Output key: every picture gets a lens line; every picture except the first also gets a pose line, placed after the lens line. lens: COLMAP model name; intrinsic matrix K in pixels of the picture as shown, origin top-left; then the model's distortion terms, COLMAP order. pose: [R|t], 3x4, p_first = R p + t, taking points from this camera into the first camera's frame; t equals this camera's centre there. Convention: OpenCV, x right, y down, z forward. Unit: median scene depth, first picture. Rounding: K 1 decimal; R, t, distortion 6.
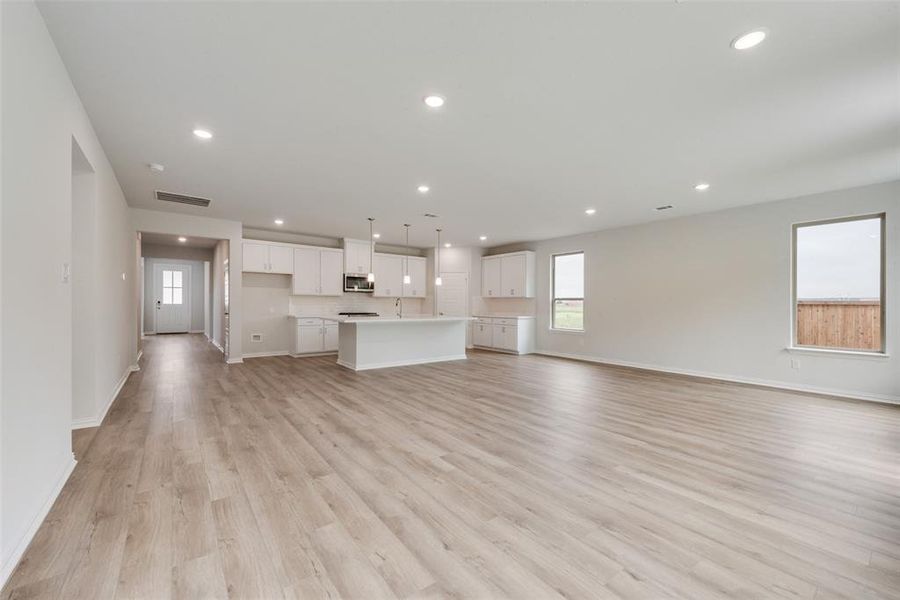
lens RADIAL K [[361.0, 0, 455.0], [0, 361.0, 302.6], [0, 0, 1]] dist [-0.000172, -0.000015]
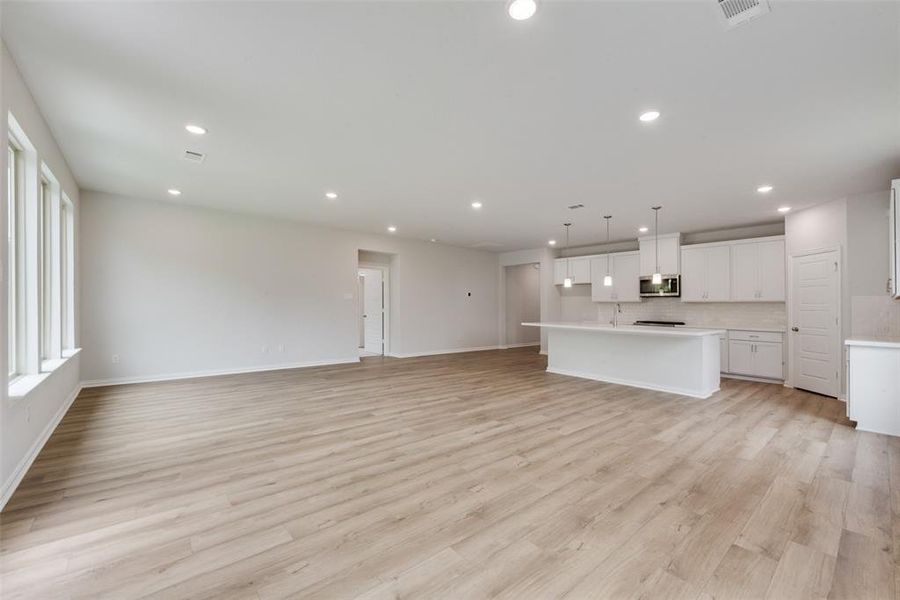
lens RADIAL K [[363.1, 0, 447.4], [0, 363.1, 310.4], [0, 0, 1]] dist [0.008995, -0.000078]
pose [[0.052279, 0.008891, -0.998593, 0.806015], [-0.012503, 0.999888, 0.008248, 0.002783], [0.998554, 0.012055, 0.052385, 0.661705]]
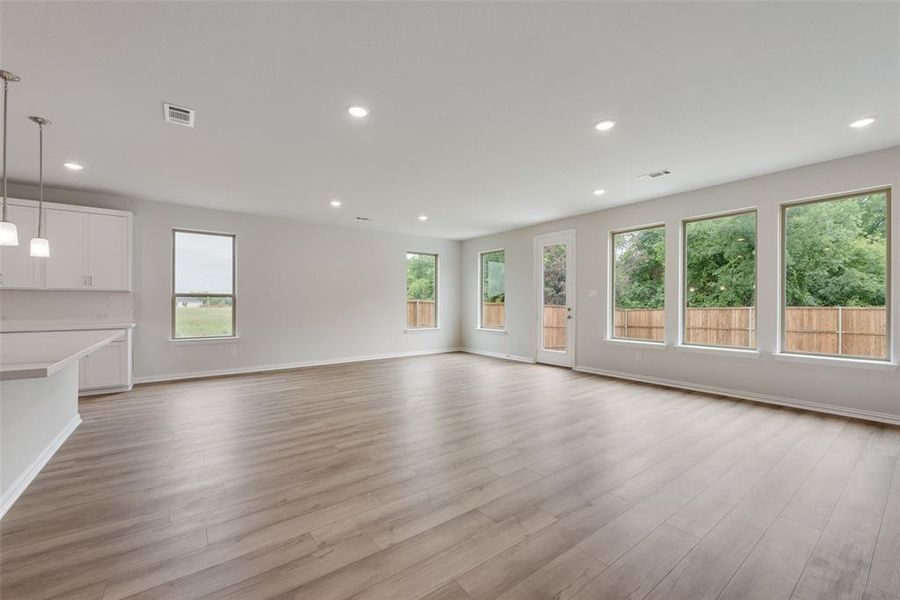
lens RADIAL K [[361.0, 0, 455.0], [0, 361.0, 302.6], [0, 0, 1]] dist [-0.000172, -0.000015]
pose [[-0.002451, -0.003222, 0.999992, -0.542085], [-0.011237, 0.999932, 0.003195, -0.004652], [-0.999934, -0.011229, -0.002487, 0.657817]]
